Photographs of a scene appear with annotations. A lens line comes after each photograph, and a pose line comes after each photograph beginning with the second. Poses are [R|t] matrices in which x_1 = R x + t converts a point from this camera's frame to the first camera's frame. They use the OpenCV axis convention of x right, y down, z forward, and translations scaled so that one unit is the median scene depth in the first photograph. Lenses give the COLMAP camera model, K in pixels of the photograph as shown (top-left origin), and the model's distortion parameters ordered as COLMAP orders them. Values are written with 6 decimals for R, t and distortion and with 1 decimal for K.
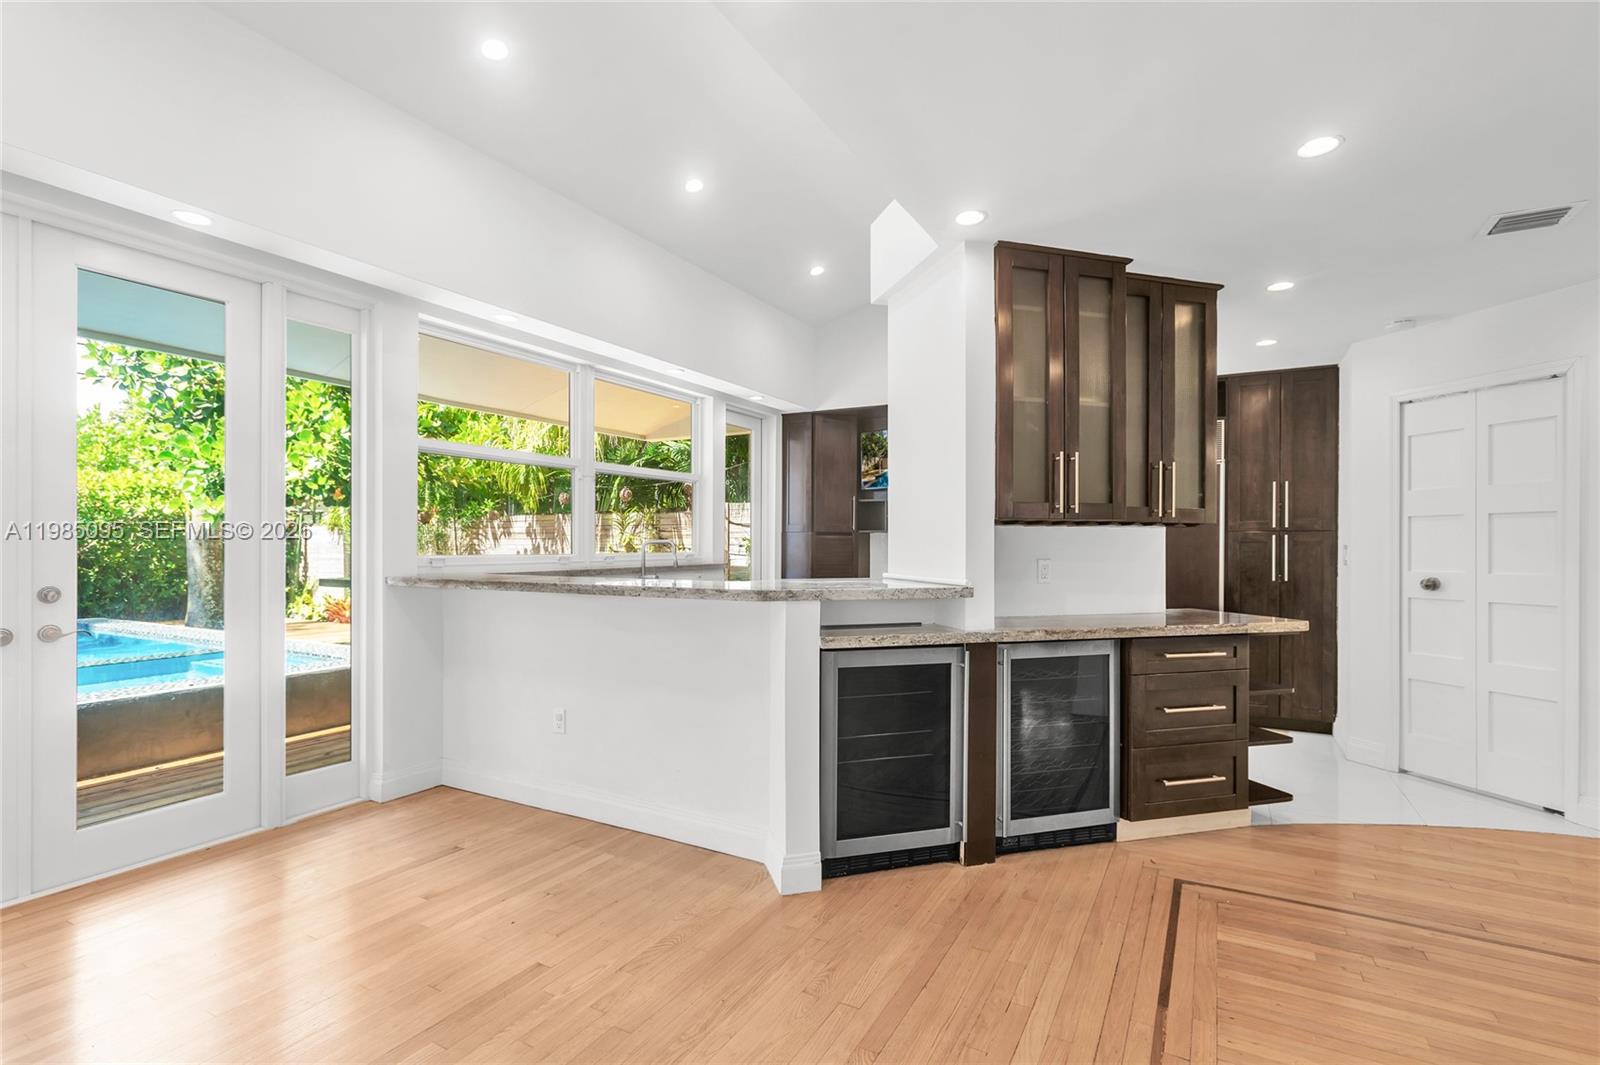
lens RADIAL K [[754.8, 0, 797.4], [0, 754.8, 542.8], [0, 0, 1]] dist [0.003792, -0.000339]
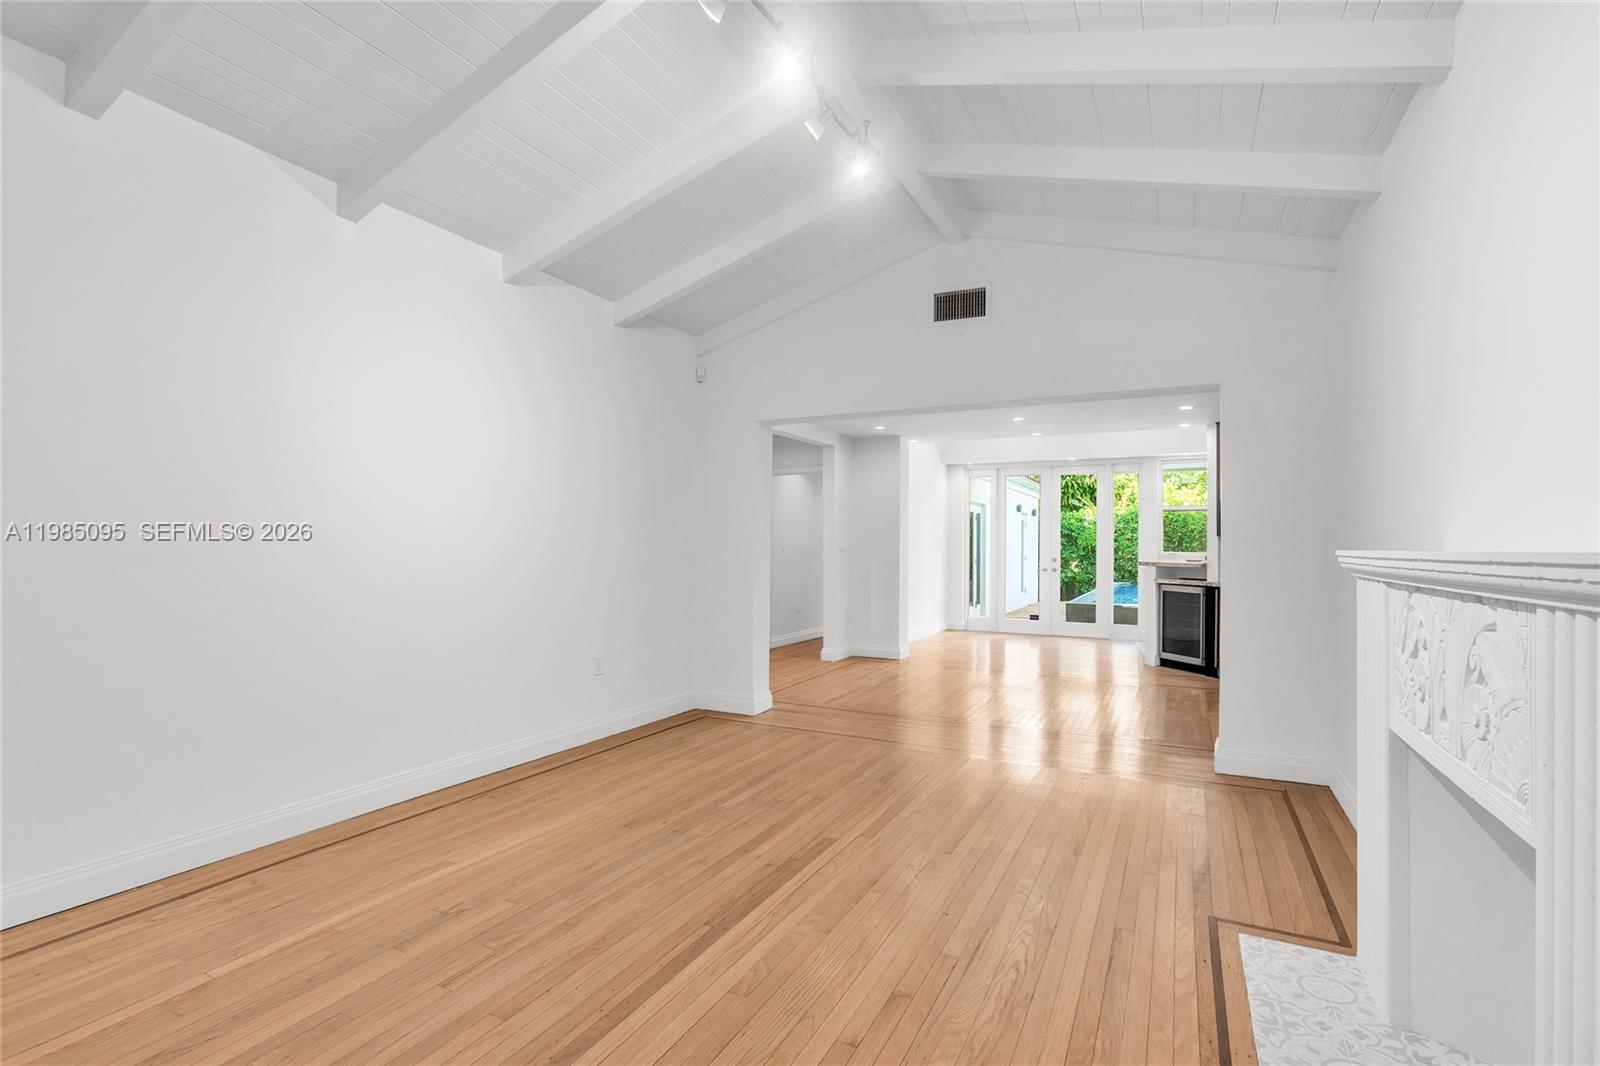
lens RADIAL K [[754.8, 0, 815.5], [0, 754.8, 540.6], [0, 0, 1]] dist [0.003792, -0.000339]
pose [[0.053864, -0.010425, -0.998494, 2.623314], [-0.007892, 0.999910, -0.010866, 0.018264], [0.998517, 0.008466, 0.053776, -0.423170]]
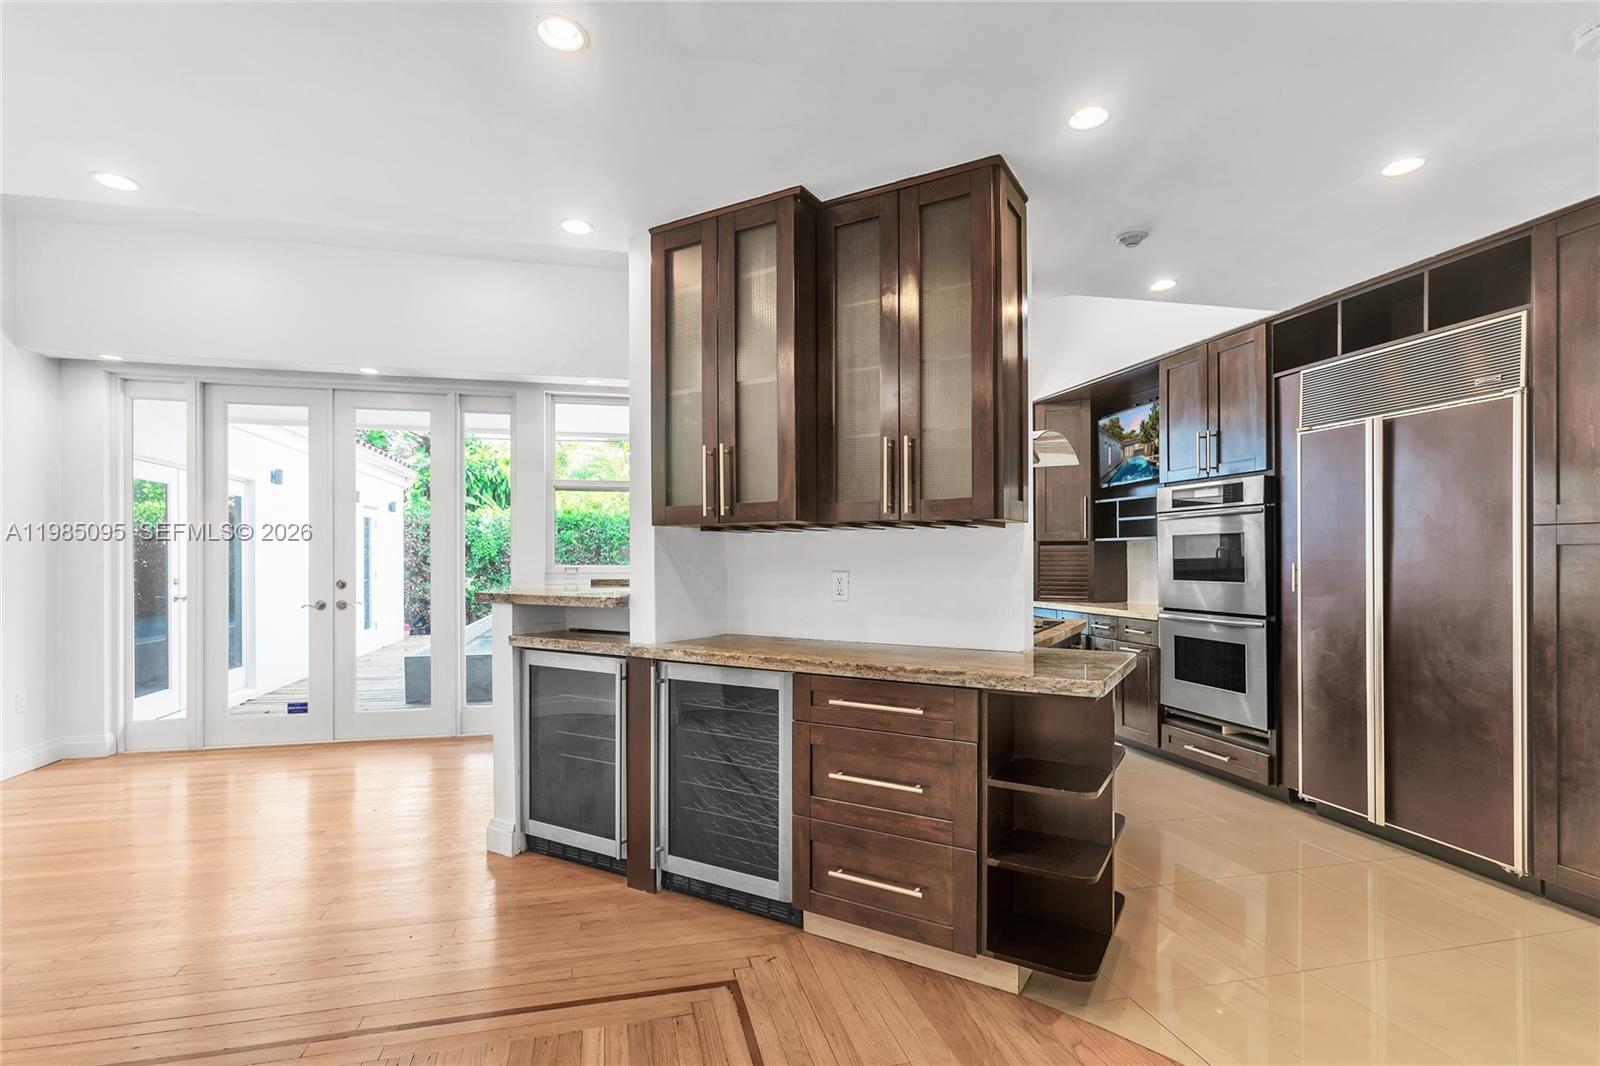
lens RADIAL K [[754.8, 0, 779.2], [0, 754.8, 554.5], [0, 0, 1]] dist [0.003792, -0.000339]
pose [[0.667313, -0.009523, -0.744717, 1.064670], [0.004486, 0.999952, -0.008767, 0.011819], [0.744764, 0.002510, 0.667323, 0.490420]]
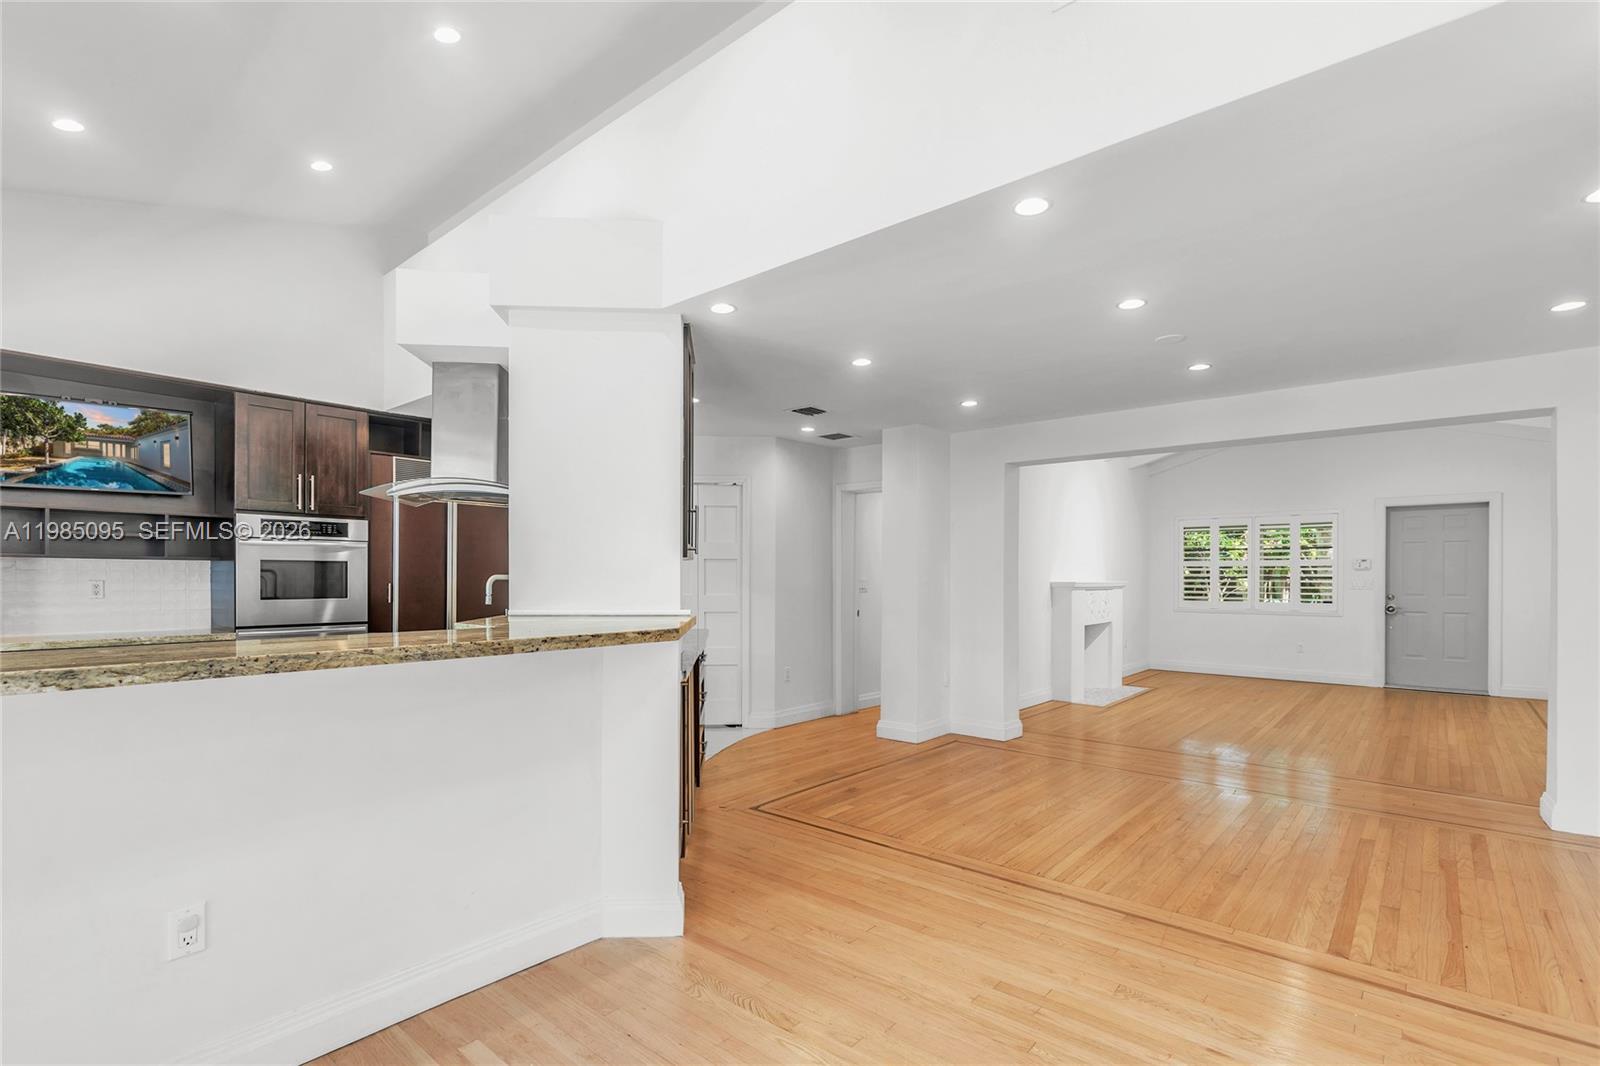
lens RADIAL K [[754.8, 0, 792.2], [0, 754.8, 583.1], [0, 0, 1]] dist [0.003792, -0.000339]
pose [[0.204296, -0.007316, 0.978882, -0.850763], [0.000144, 0.999972, 0.007444, 0.004506], [-0.978909, -0.001380, 0.204292, 0.600725]]
